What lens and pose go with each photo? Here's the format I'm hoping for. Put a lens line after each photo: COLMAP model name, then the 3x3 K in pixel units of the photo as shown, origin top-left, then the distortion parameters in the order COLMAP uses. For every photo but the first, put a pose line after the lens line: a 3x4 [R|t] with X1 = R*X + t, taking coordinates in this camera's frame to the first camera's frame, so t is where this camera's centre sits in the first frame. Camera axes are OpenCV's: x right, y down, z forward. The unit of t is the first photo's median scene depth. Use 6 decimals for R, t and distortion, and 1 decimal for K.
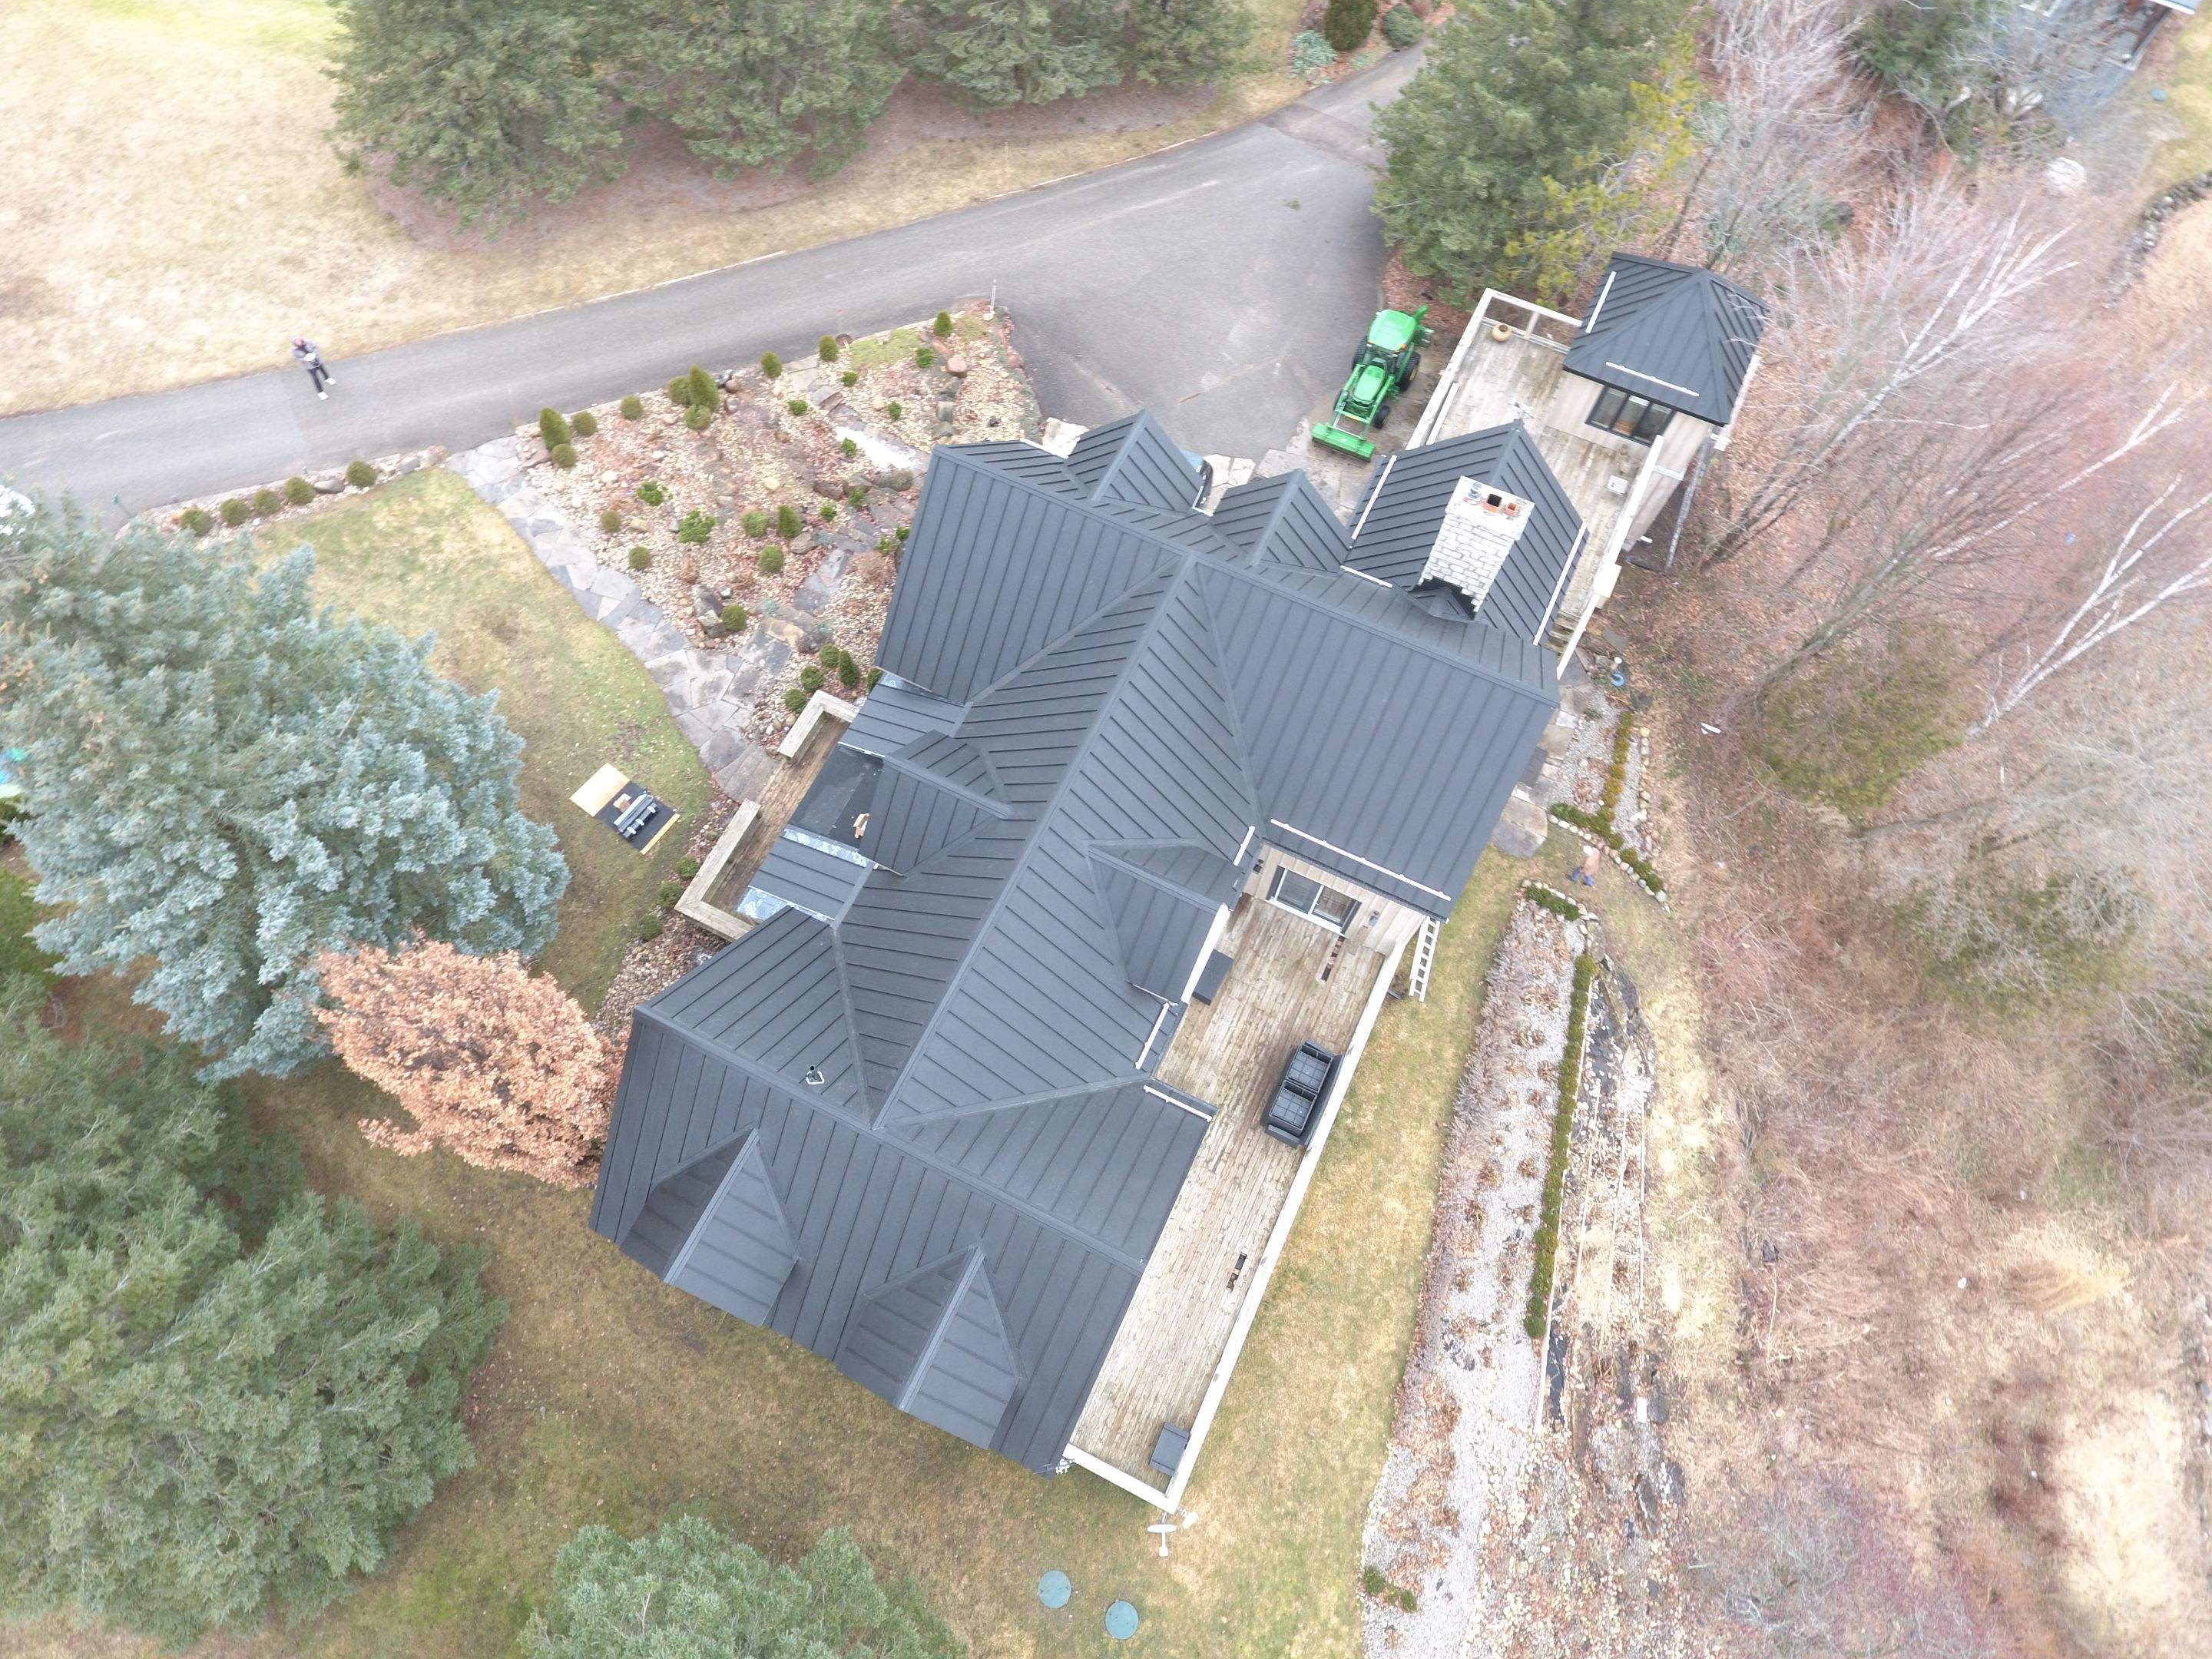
lens RADIAL K [[1290.9, 0, 1094.0], [0, 1290.9, 816.7], [0, 0, 1]] dist [-0.008219, 0.001905]
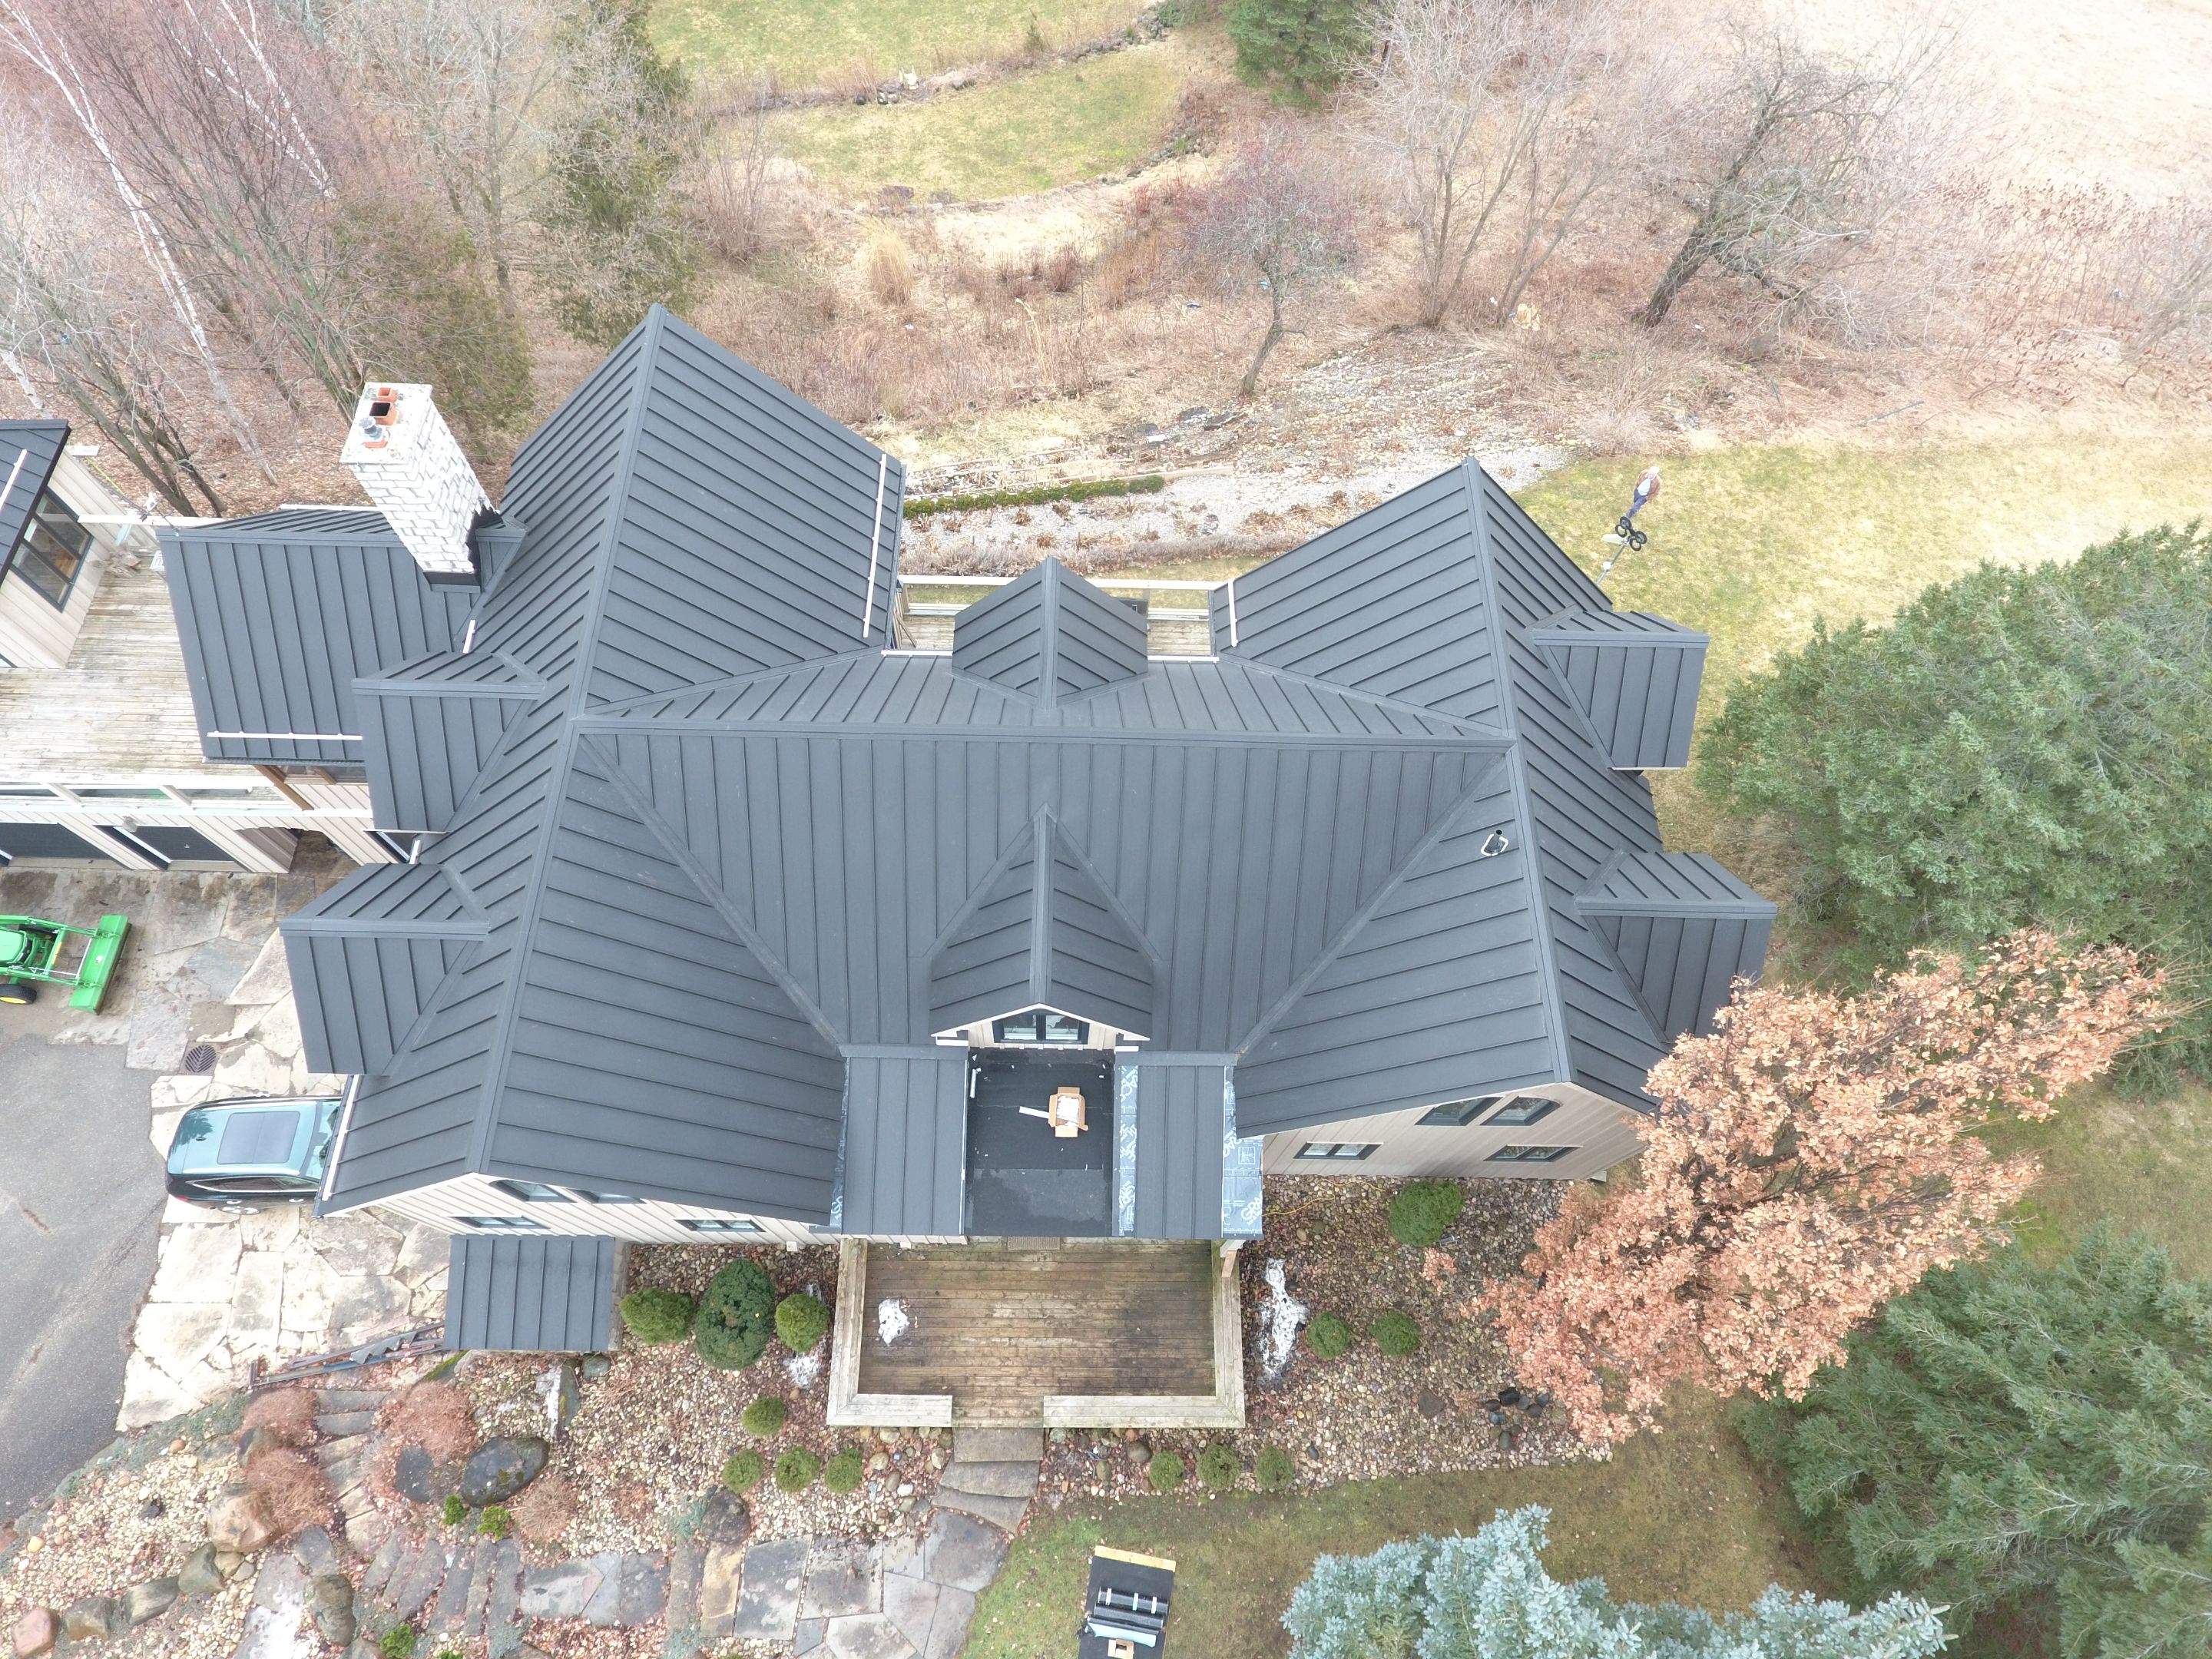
lens RADIAL K [[1290.9, 0, 1085.3], [0, 1290.9, 822.6], [0, 0, 1]] dist [-0.008219, 0.001905]
pose [[-0.431918, -0.819025, 0.377684, -0.257499], [0.812343, -0.171336, 0.557443, -0.283895], [-0.391849, 0.547578, 0.739332, 0.334542]]
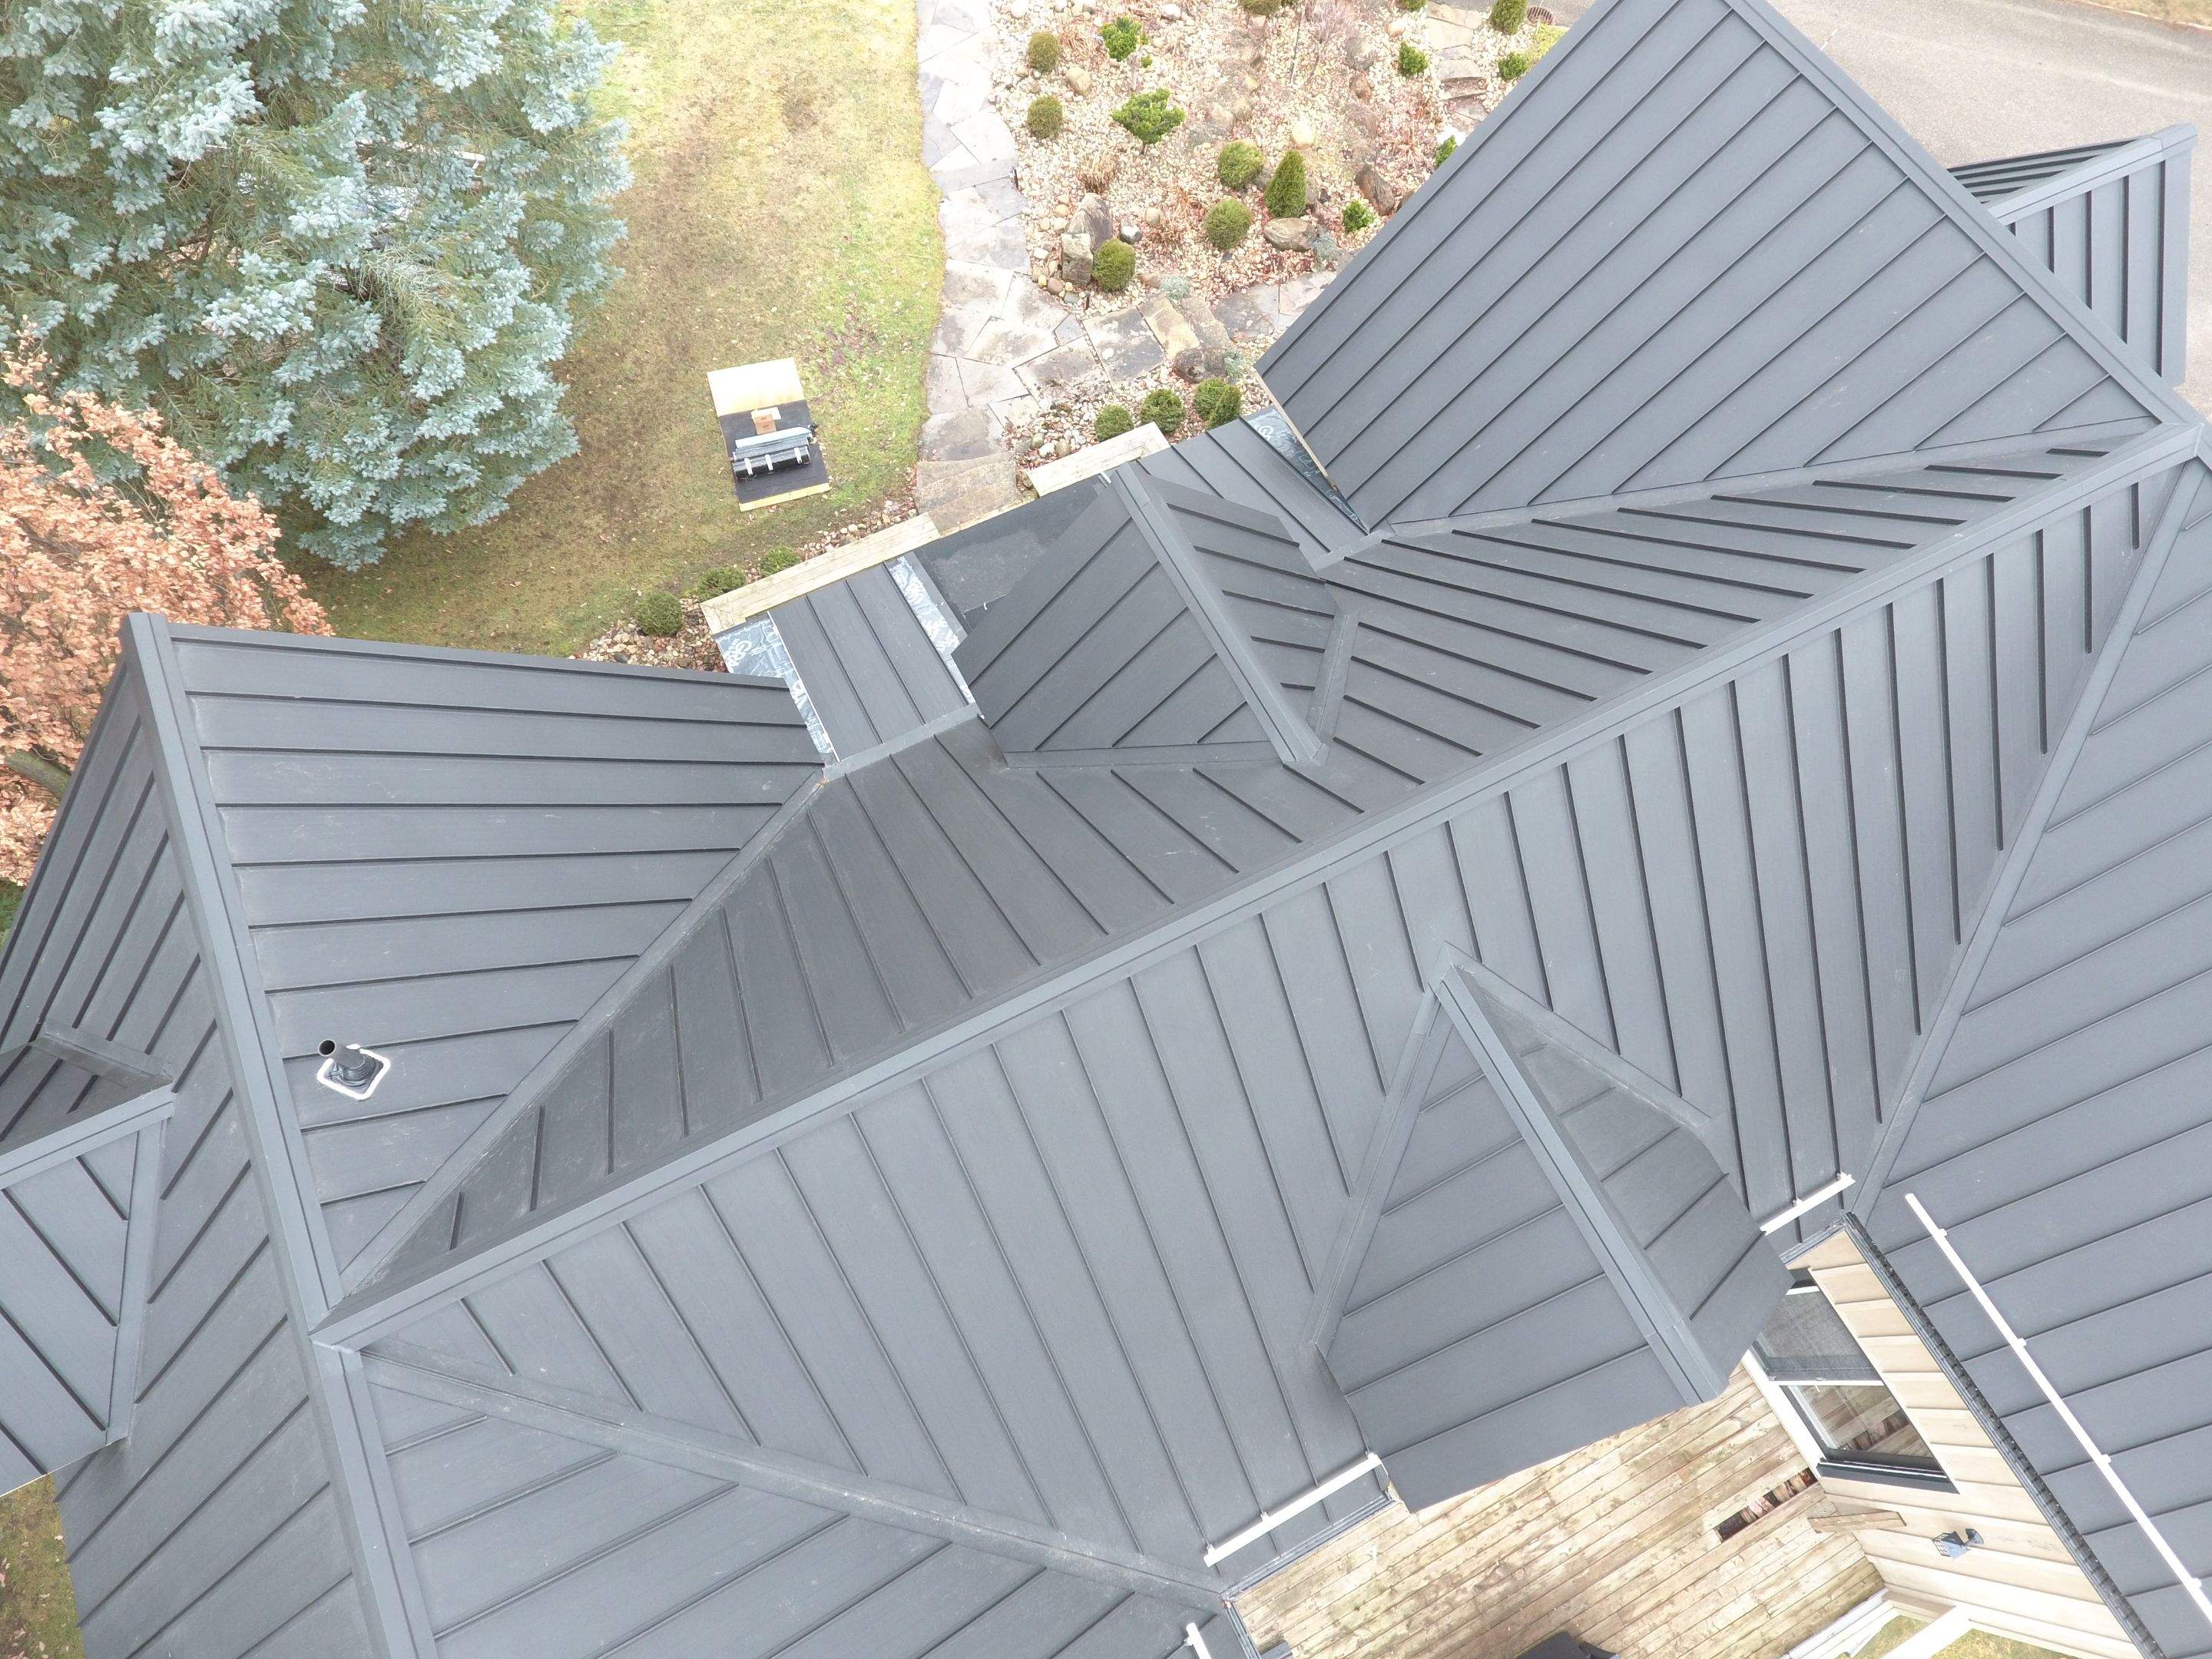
lens RADIAL K [[1290.9, 0, 1084.0], [0, 1290.9, 819.0], [0, 0, 1]] dist [-0.008219, 0.001905]
pose [[0.796938, 0.555133, -0.238152, -0.016245], [-0.554260, 0.828764, 0.077107, 0.013073], [0.240177, 0.070548, 0.968162, 0.472186]]
